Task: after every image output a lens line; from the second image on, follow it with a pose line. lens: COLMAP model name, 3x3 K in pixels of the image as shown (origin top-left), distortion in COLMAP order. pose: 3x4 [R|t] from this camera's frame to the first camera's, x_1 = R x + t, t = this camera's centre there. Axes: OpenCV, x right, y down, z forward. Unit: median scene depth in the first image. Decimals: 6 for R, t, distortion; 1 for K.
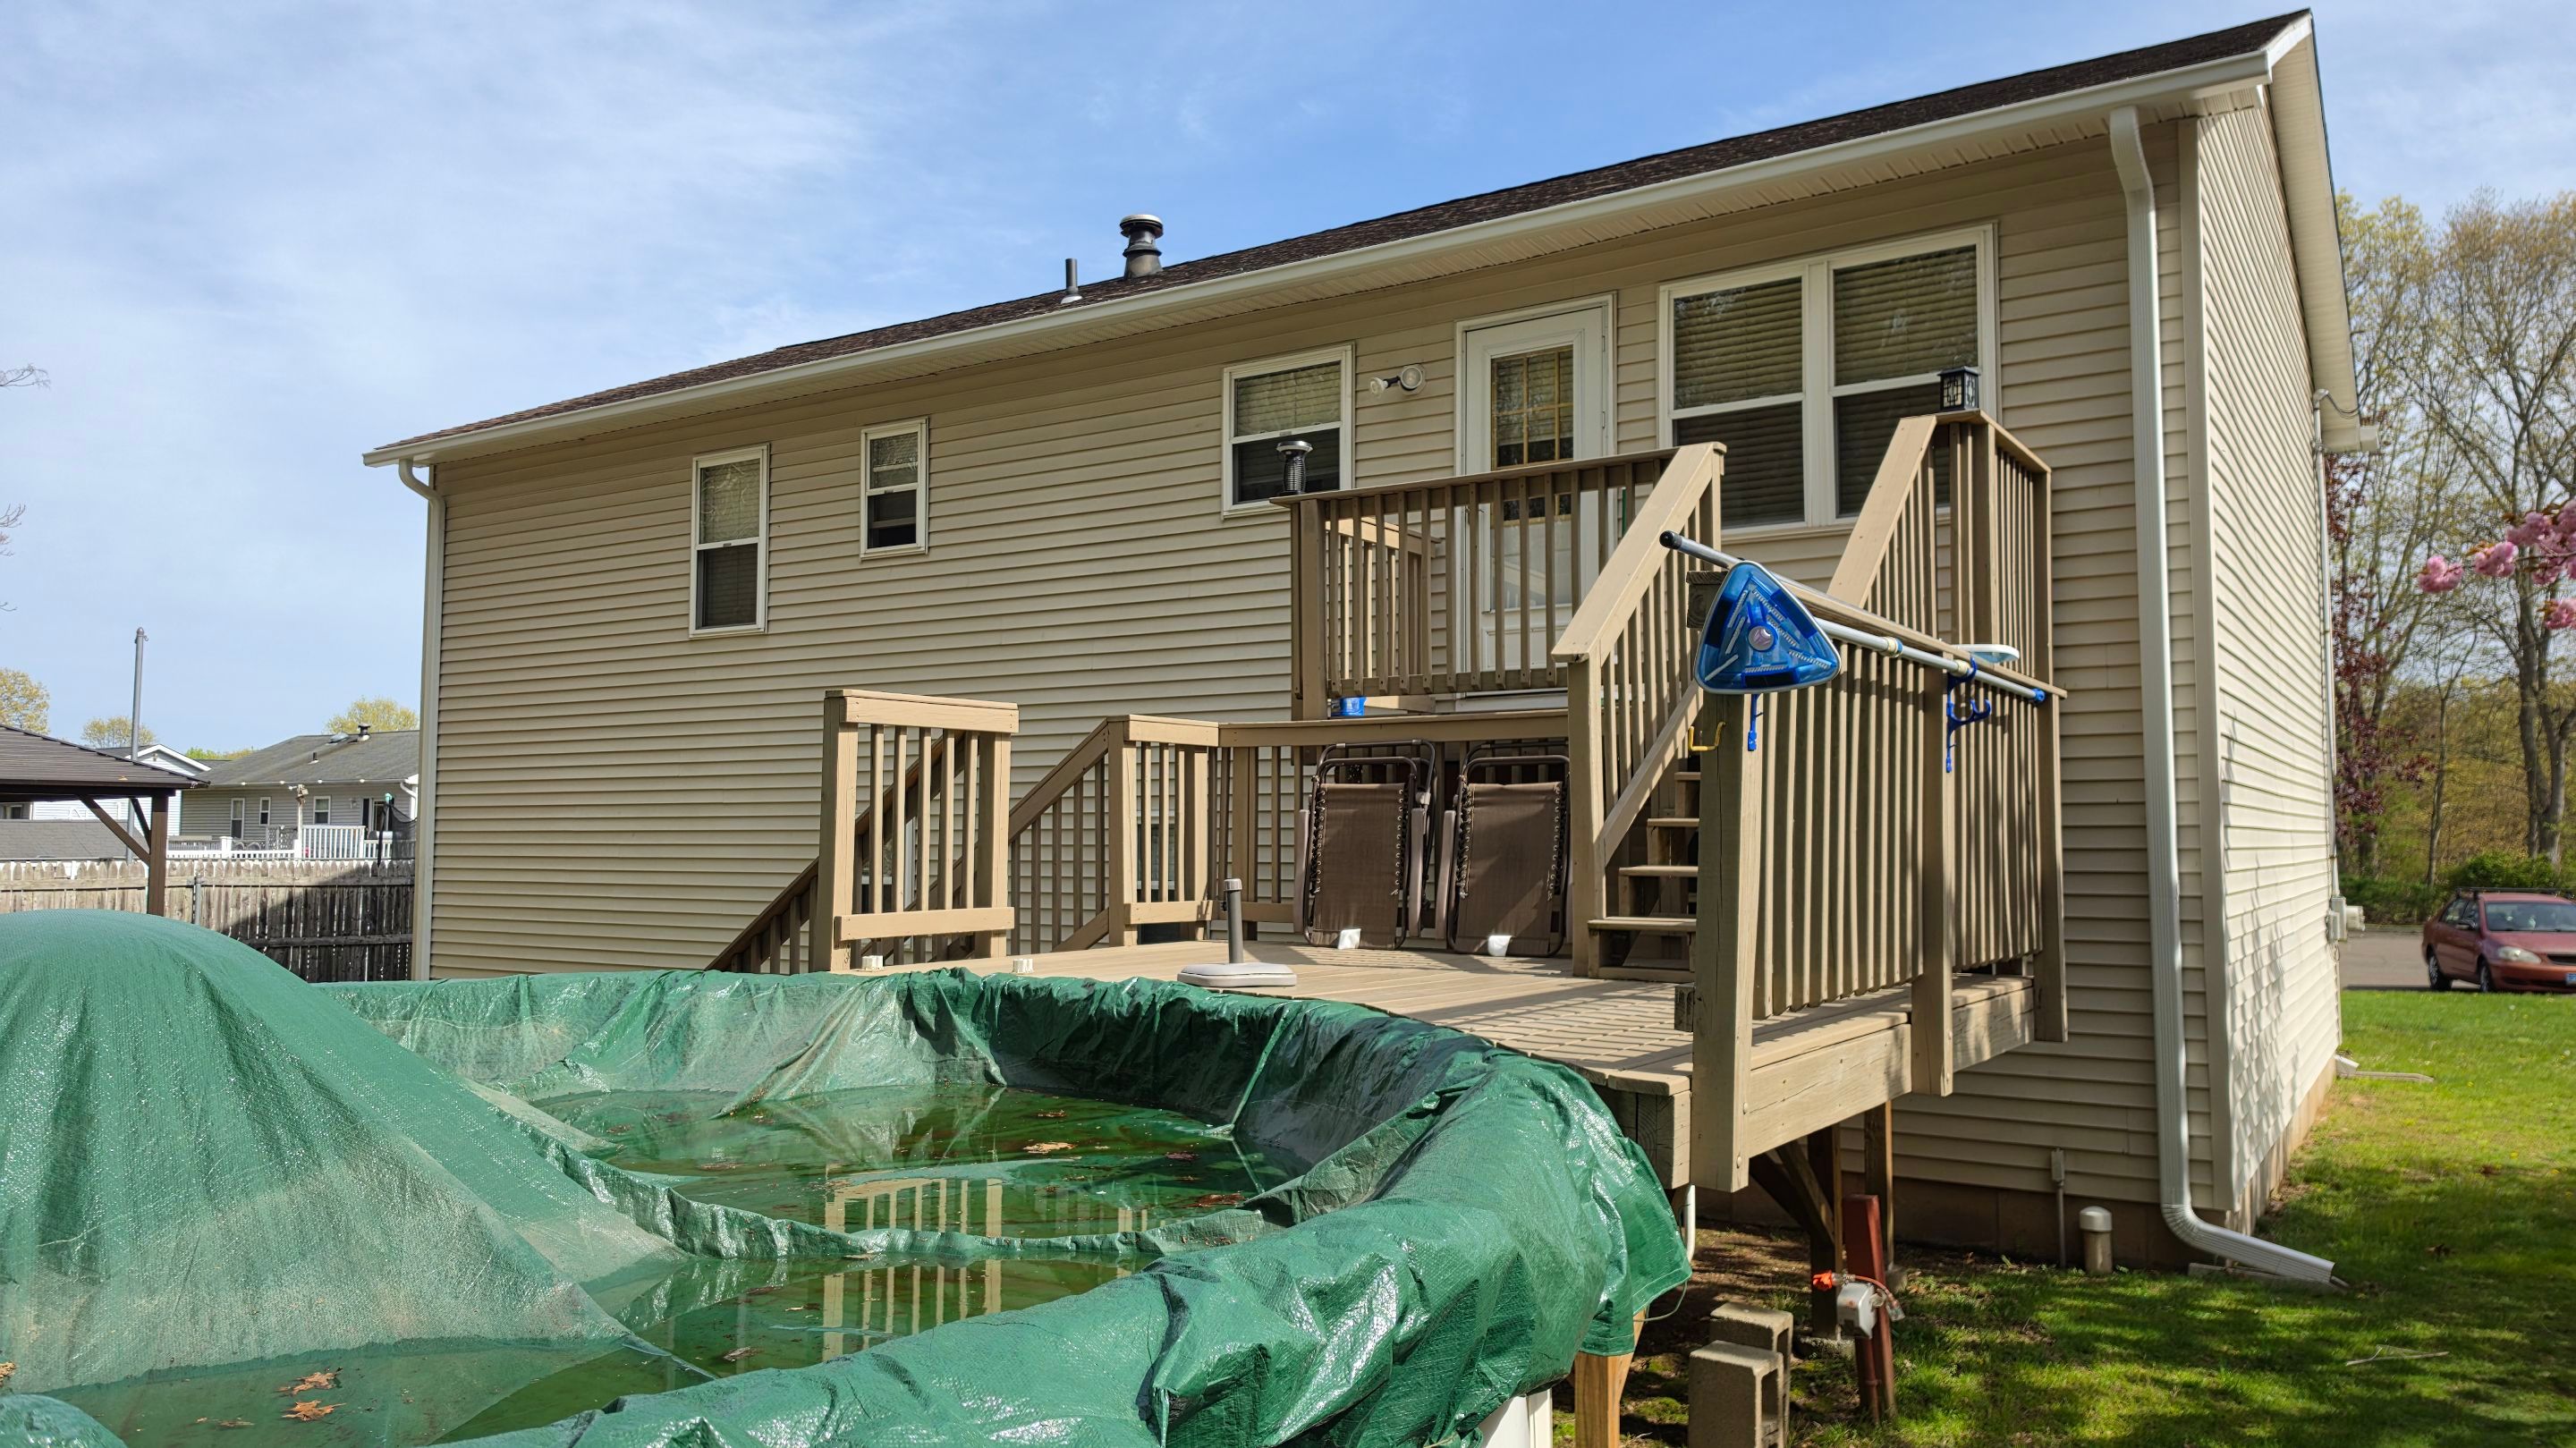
lens RADIAL K [[1790.4, 0, 1288.8], [0, 1790.4, 729.4], [0, 0, 1]] dist [0.037656, -0.021565]
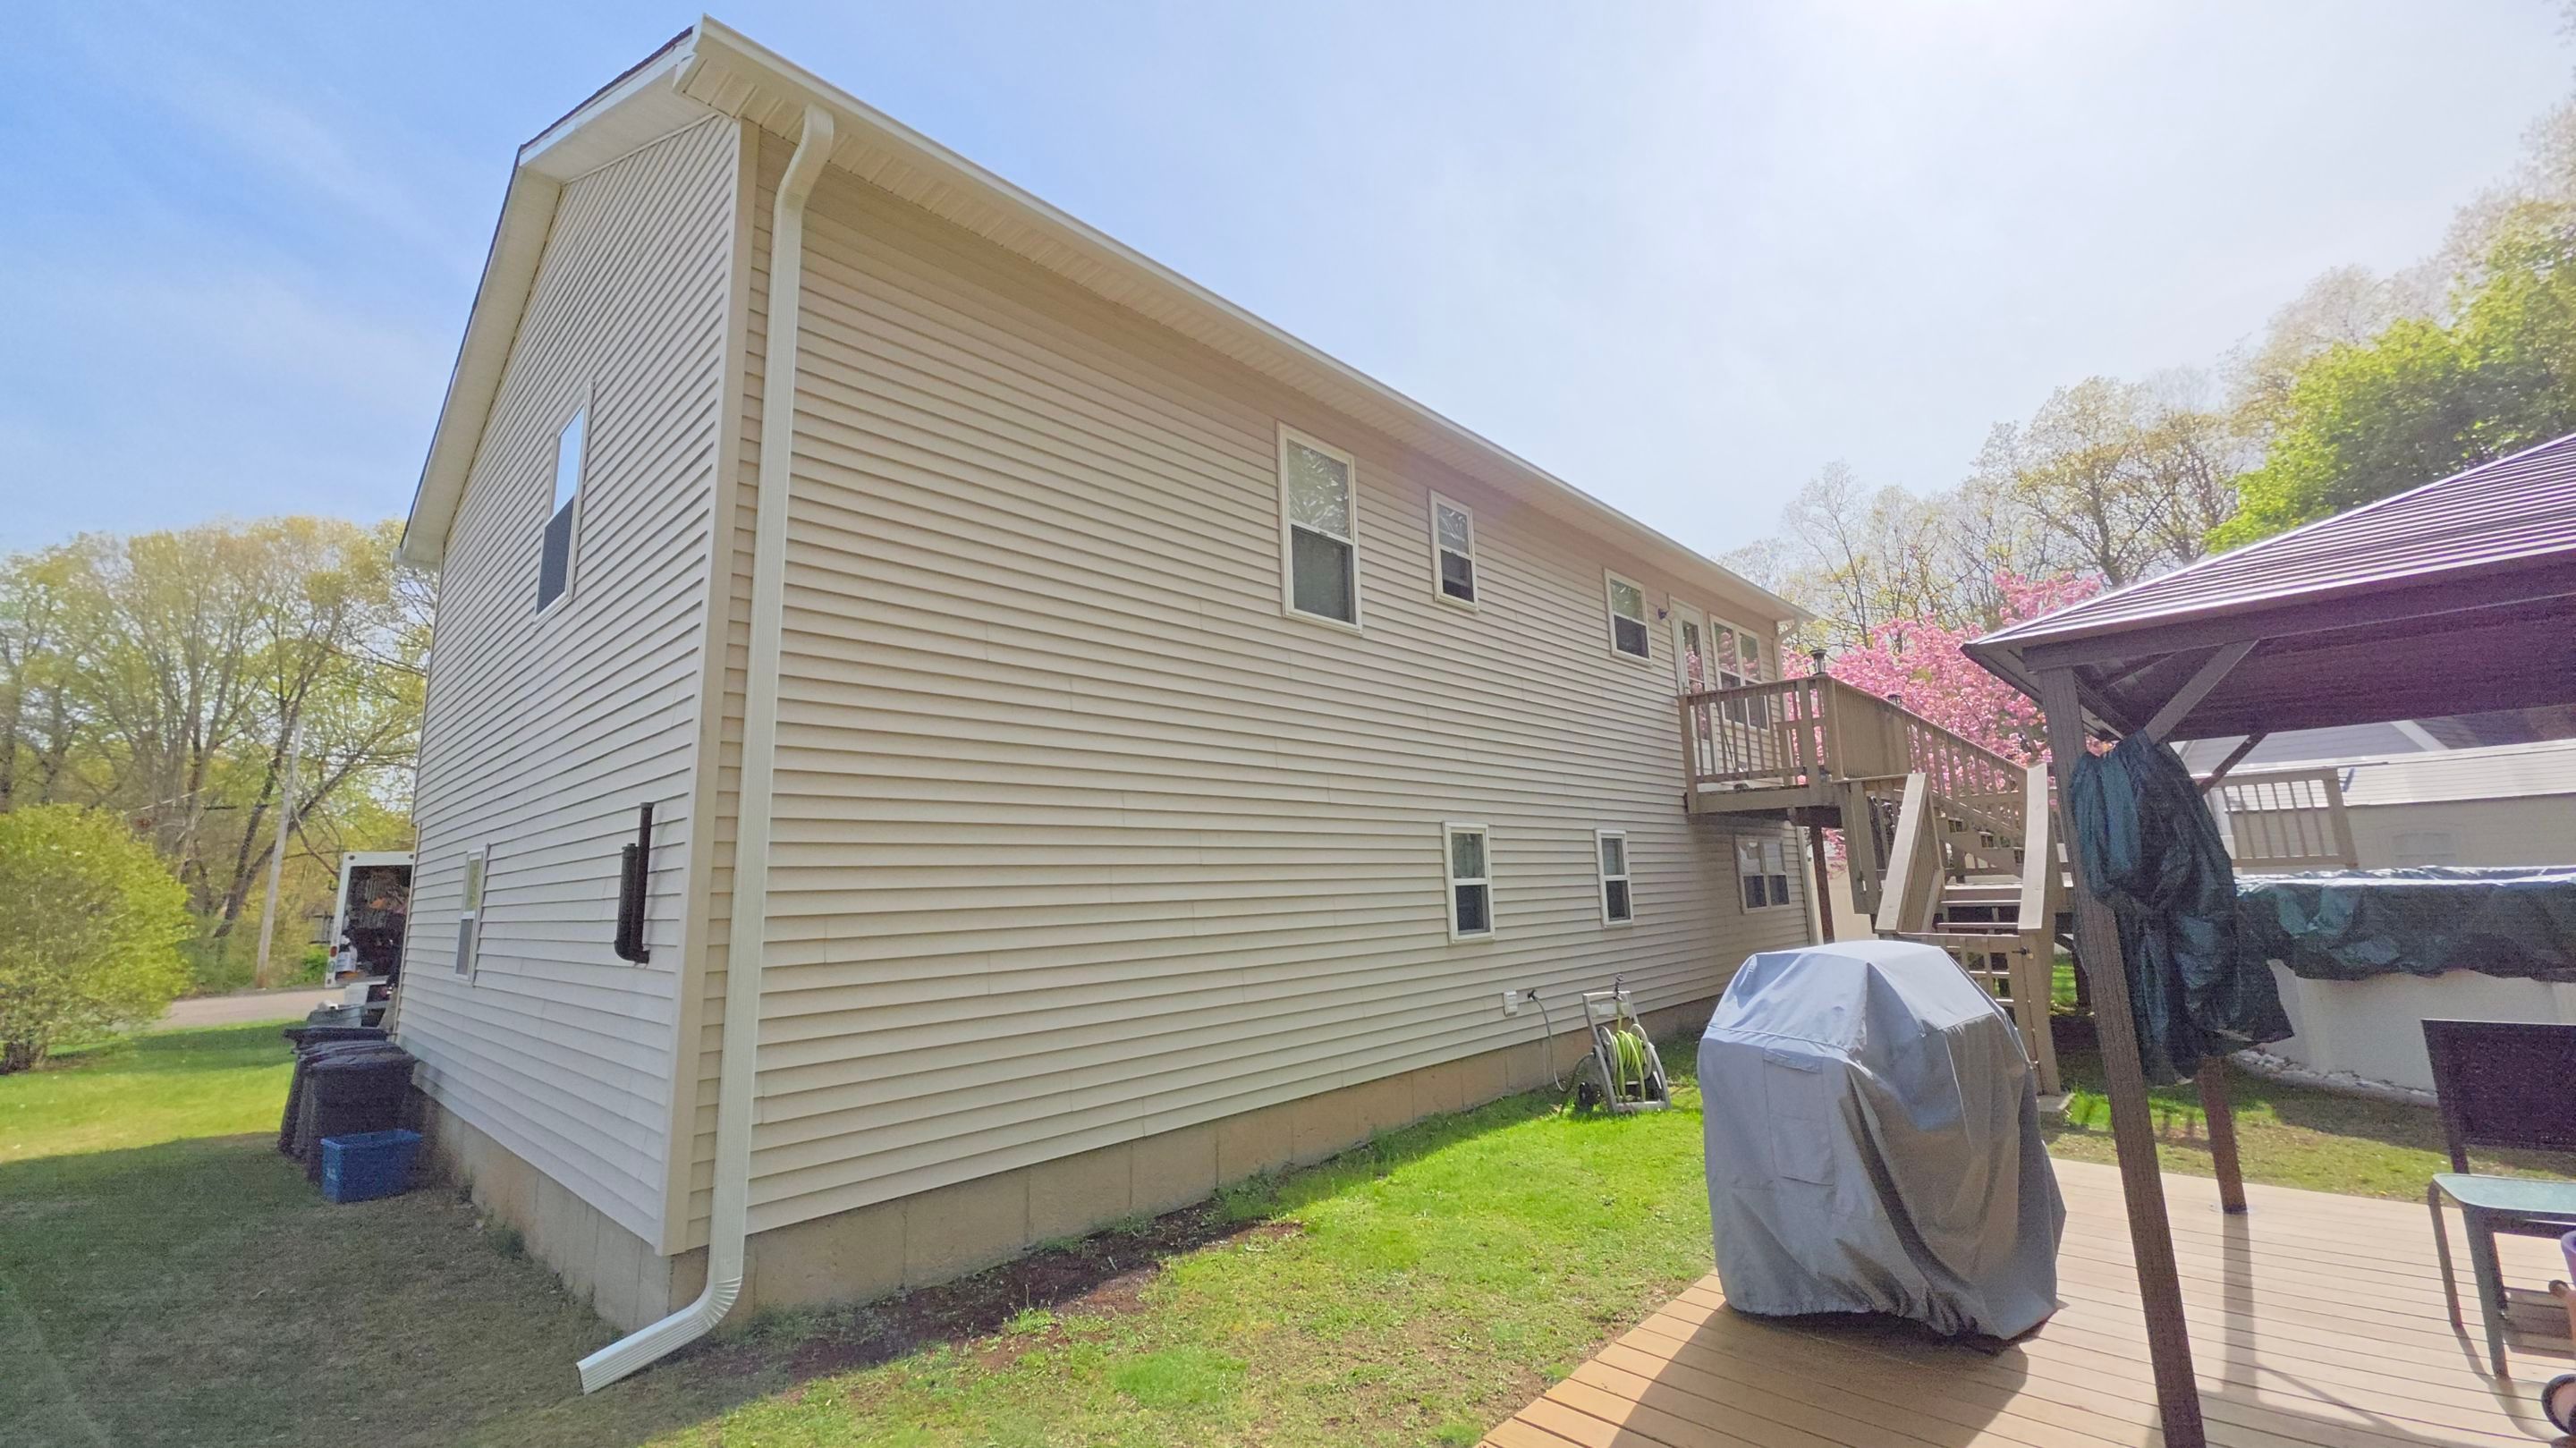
lens RADIAL K [[1021.9, 0, 1287.9], [0, 1021.9, 718.1], [0, 0, 1]] dist [0.000011, 0.000000]
pose [[0.173089, 0.155813, 0.972503, -0.851638], [-0.029770, 0.987784, -0.152962, 0.080349], [-0.984456, -0.002475, 0.175613, 0.947413]]
